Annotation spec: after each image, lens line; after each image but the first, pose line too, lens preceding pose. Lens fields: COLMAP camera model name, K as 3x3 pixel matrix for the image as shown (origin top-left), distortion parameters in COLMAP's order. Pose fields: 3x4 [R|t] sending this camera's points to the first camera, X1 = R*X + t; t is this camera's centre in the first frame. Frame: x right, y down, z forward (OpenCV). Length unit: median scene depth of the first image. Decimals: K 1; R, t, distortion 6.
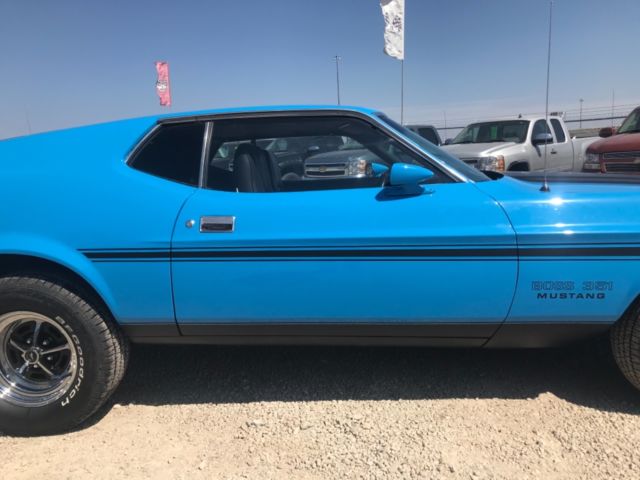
lens RADIAL K [[504.1, 0, 320.0], [0, 504.1, 240.0], [0, 0, 1]] dist [-0.000413, -0.068842]
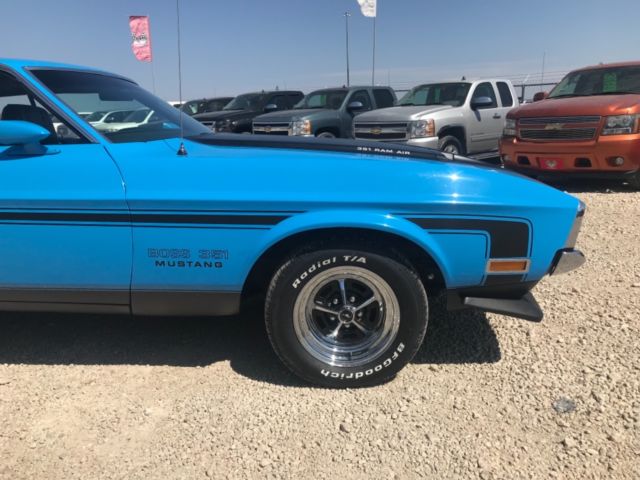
lens RADIAL K [[511.0, 0, 320.0], [0, 511.0, 240.0], [0, 0, 1]] dist [-0.001236, -0.003359]
pose [[0.999539, 0.021332, 0.021621, 0.205106], [-0.022869, 0.997033, 0.073505, -0.003825], [-0.019988, -0.073965, 0.997060, 0.003249]]
